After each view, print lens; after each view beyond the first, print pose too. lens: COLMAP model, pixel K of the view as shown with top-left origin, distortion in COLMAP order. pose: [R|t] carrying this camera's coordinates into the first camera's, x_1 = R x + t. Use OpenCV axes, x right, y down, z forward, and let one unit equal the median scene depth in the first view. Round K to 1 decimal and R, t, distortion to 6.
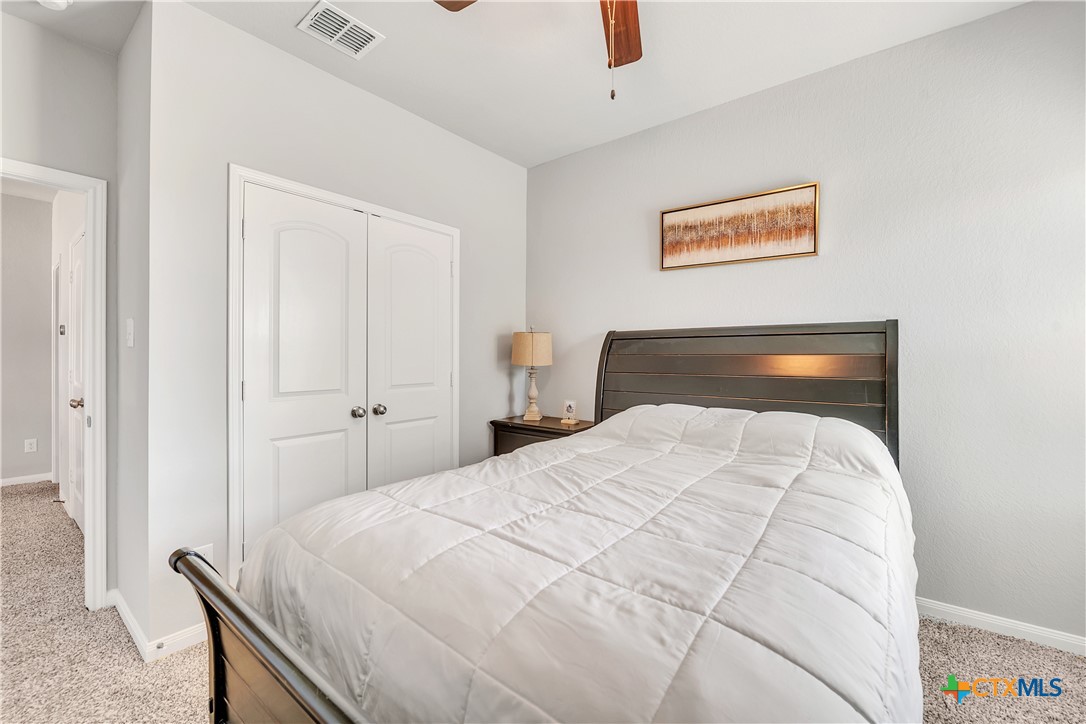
lens RADIAL K [[449.6, 0, 551.0], [0, 449.6, 351.7], [0, 0, 1]] dist [-0.015131, 0.000683]
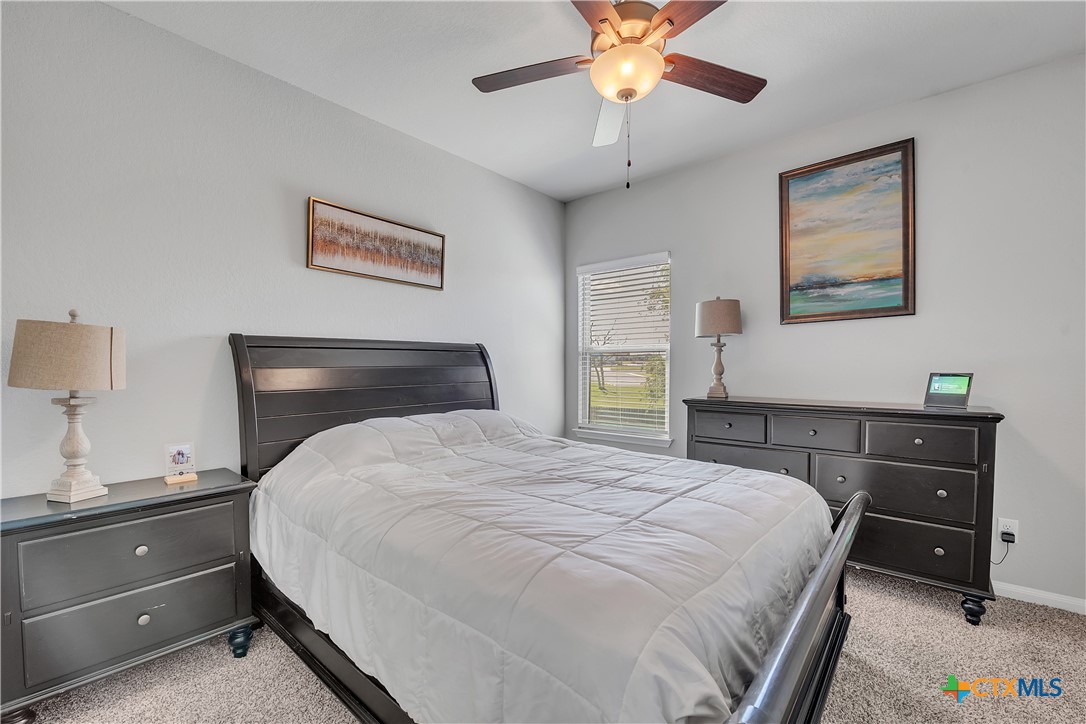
lens RADIAL K [[449.6, 0, 550.2], [0, 449.6, 369.7], [0, 0, 1]] dist [-0.015131, 0.000683]
pose [[0.042141, -0.008892, 0.999072, -0.693555], [0.001726, 0.999960, 0.008827, 0.005783], [-0.999110, 0.001353, 0.042155, 0.616567]]
